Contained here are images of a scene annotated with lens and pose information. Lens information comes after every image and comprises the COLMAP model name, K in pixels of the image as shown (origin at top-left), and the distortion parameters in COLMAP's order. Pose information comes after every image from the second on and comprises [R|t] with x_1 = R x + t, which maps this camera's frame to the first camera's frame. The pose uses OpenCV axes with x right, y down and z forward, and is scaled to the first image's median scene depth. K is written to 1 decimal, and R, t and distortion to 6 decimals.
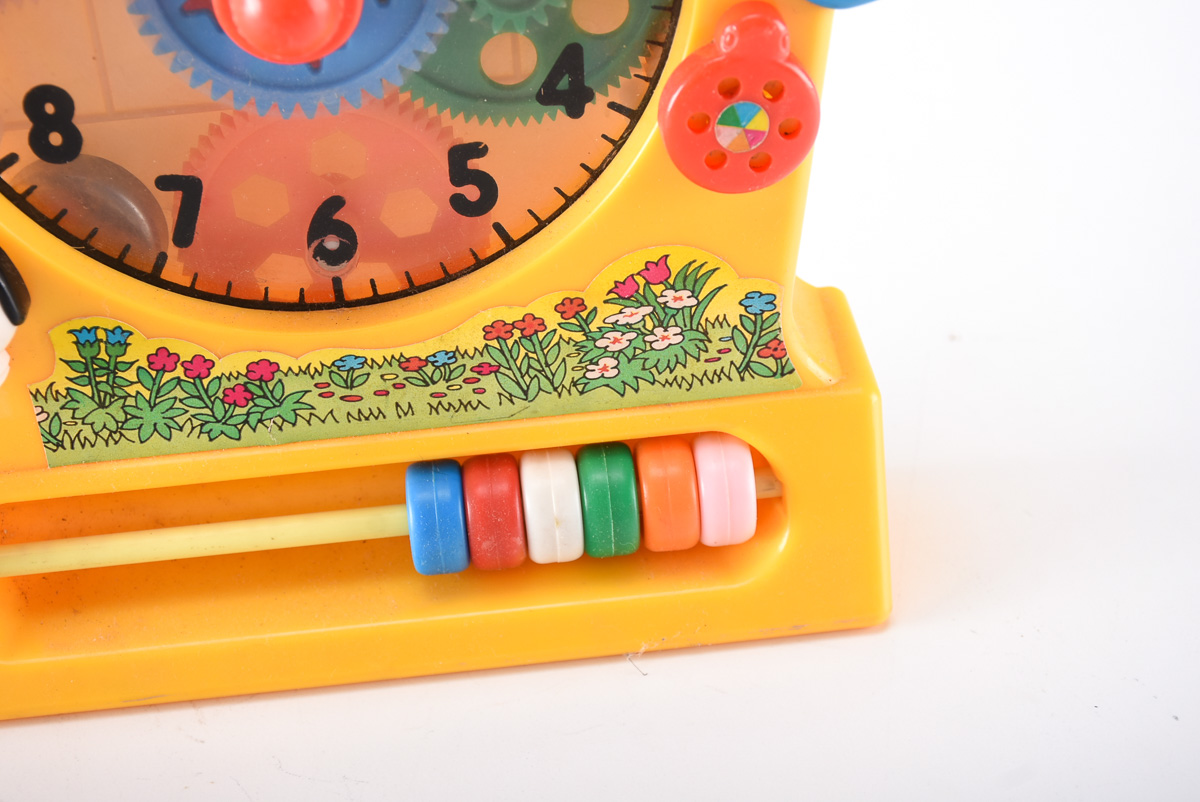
lens RADIAL K [[2087.0, 0, 610.6], [0, 2087.0, 432.8], [0, 0, 1]] dist [-0.040261, 0.000000]
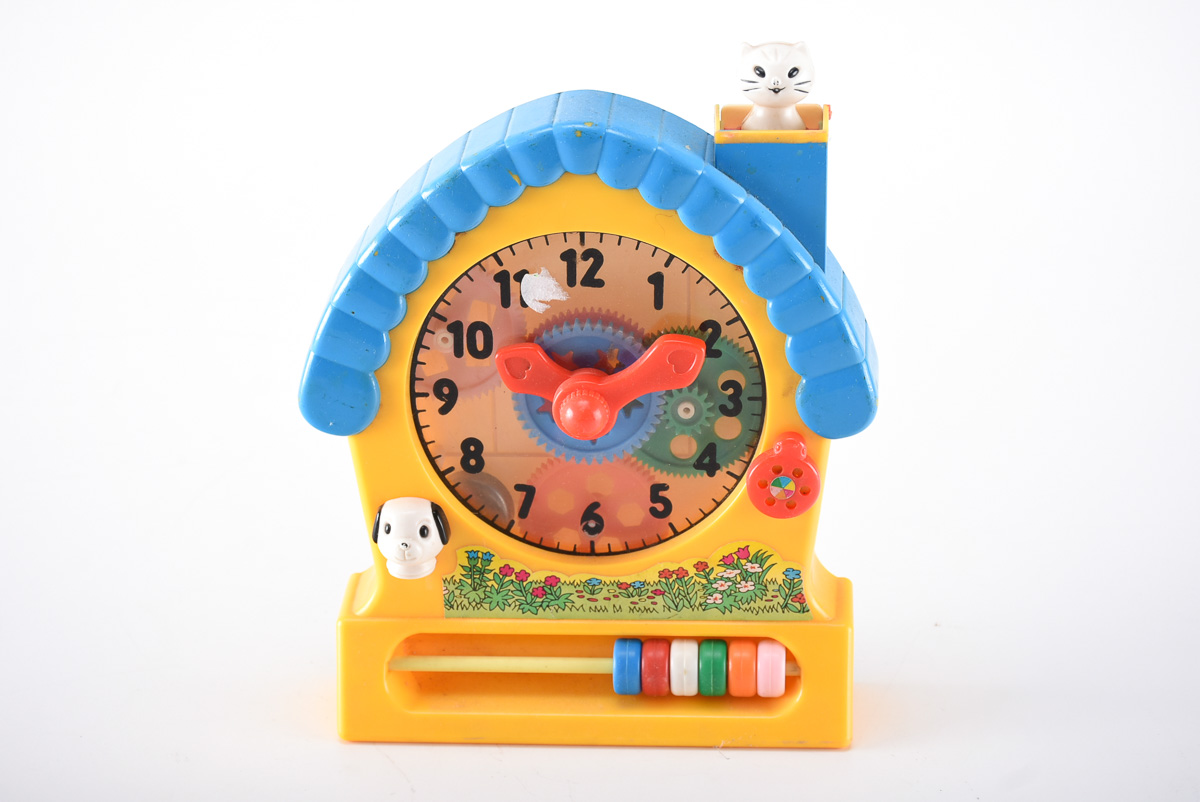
lens RADIAL K [[2457.7, 0, 600.1], [0, 2457.7, 401.4], [0, 0, 1]] dist [-0.030979, 0.000000]
pose [[0.985277, 0.093853, -0.142903, 0.216433], [-0.119013, 0.976592, -0.179175, 0.230661], [0.122741, 0.193545, 0.973383, -1.432682]]
